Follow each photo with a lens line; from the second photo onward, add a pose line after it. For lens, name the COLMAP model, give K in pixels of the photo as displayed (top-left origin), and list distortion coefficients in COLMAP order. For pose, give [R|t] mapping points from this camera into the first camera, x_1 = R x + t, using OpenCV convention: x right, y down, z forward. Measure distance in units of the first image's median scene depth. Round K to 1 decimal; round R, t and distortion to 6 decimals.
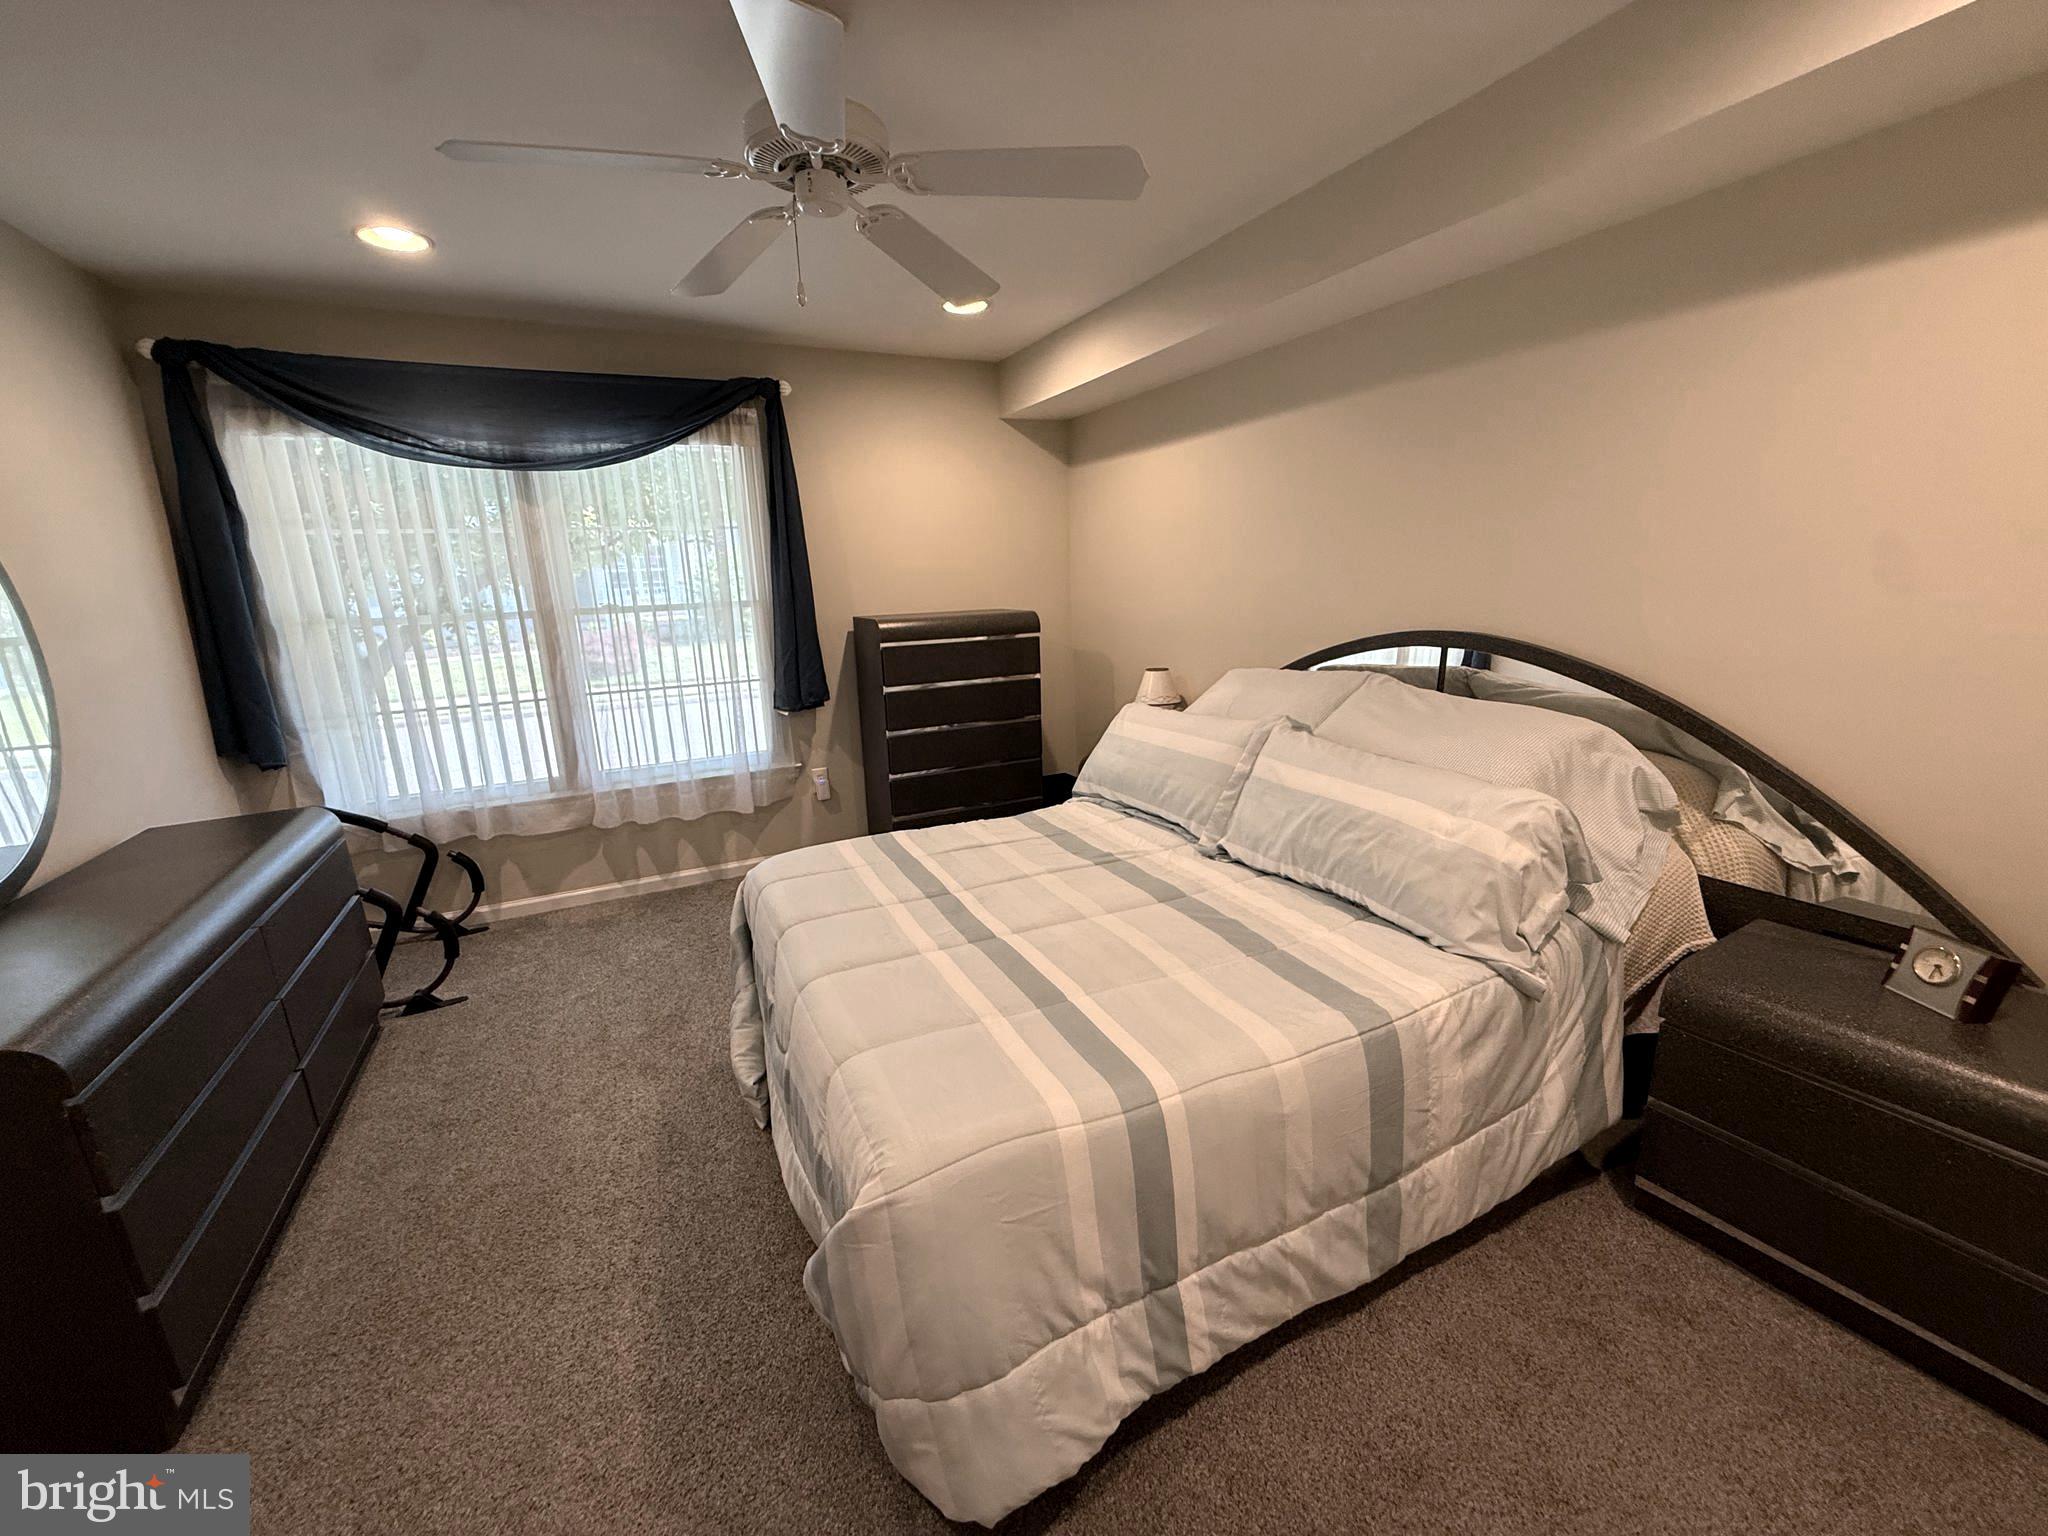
lens RADIAL K [[817.6, 0, 1025.5], [0, 817.6, 770.8], [0, 0, 1]] dist [0.000174, -0.000129]
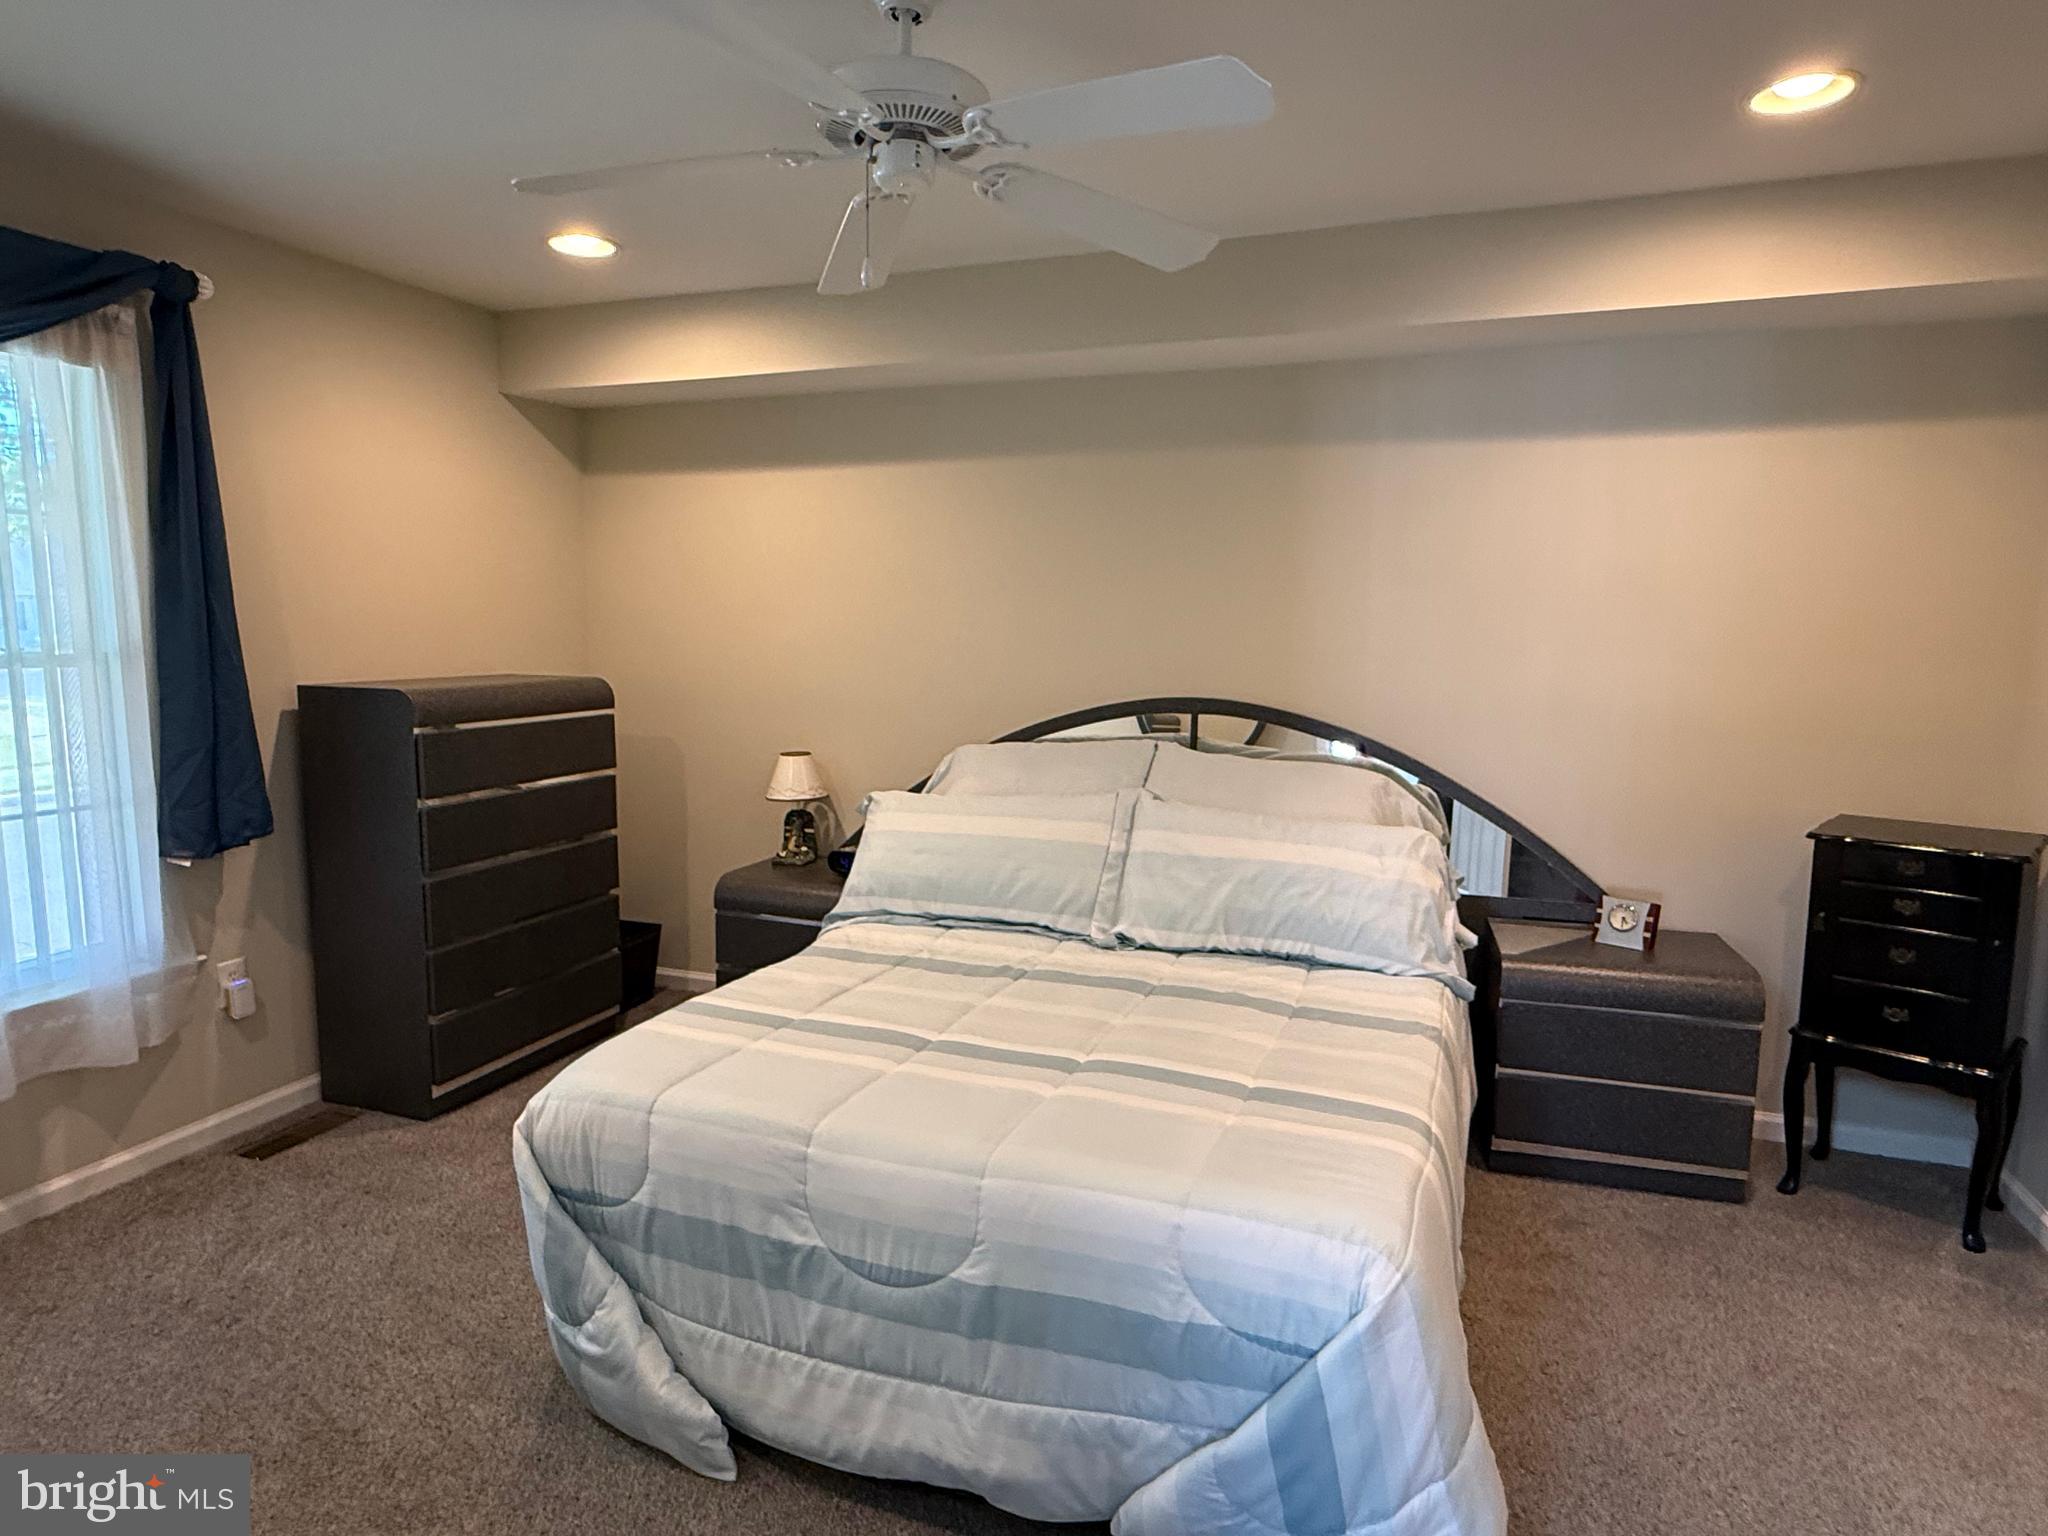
lens RADIAL K [[1162.7, 0, 1015.3], [0, 1162.7, 771.0], [0, 0, 1]] dist [0.005233, -0.000788]
pose [[0.725431, -0.047409, 0.686660, -0.676230], [0.129311, 0.989248, -0.068312, -0.012125], [-0.676039, 0.138349, 0.723762, 0.119199]]
